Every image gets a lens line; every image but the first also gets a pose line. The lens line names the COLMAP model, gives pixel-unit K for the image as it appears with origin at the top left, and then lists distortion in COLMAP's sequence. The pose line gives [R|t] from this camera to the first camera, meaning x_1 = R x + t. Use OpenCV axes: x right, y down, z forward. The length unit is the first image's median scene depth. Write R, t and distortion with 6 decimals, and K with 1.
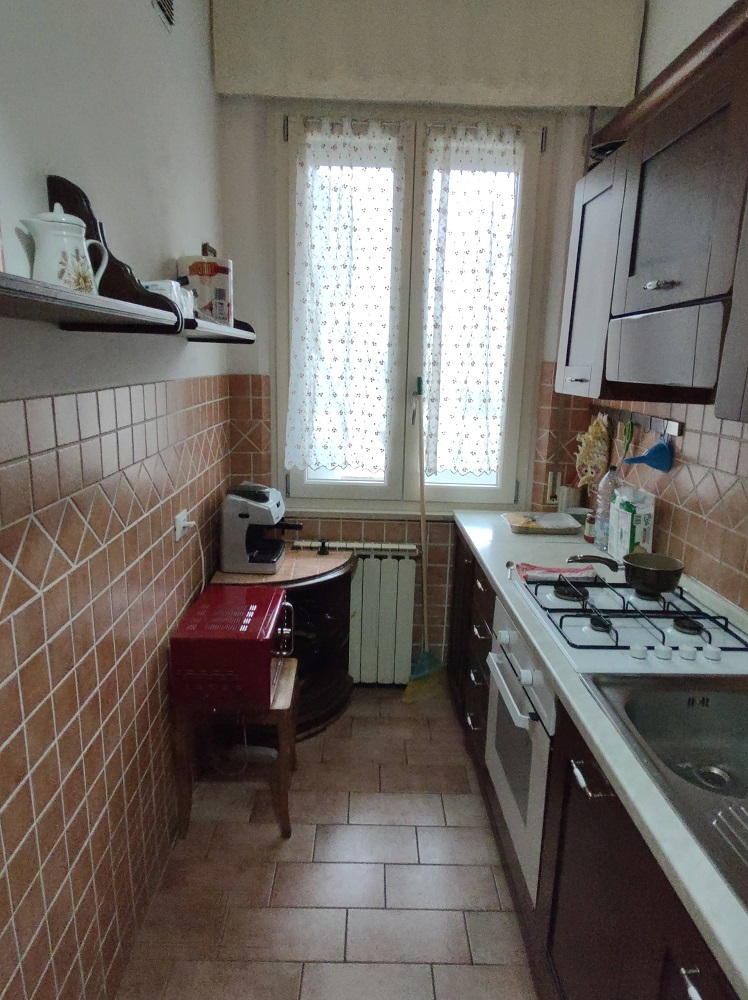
lens RADIAL K [[629.8, 0, 374.0], [0, 629.8, 500.0], [0, 0, 1]] dist [0.003727, -0.002722]
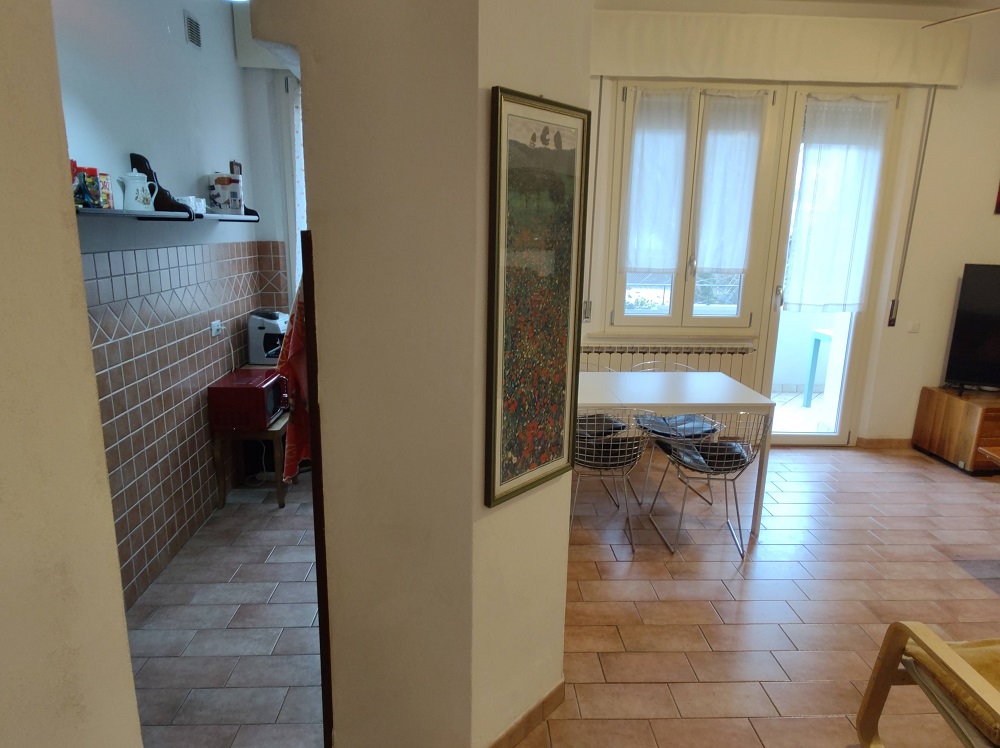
lens RADIAL K [[638.5, 0, 500.0], [0, 638.5, 374.0], [0, 0, 1]] dist [0.024691, -0.028749]
pose [[0.999606, -0.017691, 0.021784, 0.366911], [0.017570, 0.999829, 0.005778, 0.143406], [-0.021882, -0.005393, 0.999746, -0.659399]]
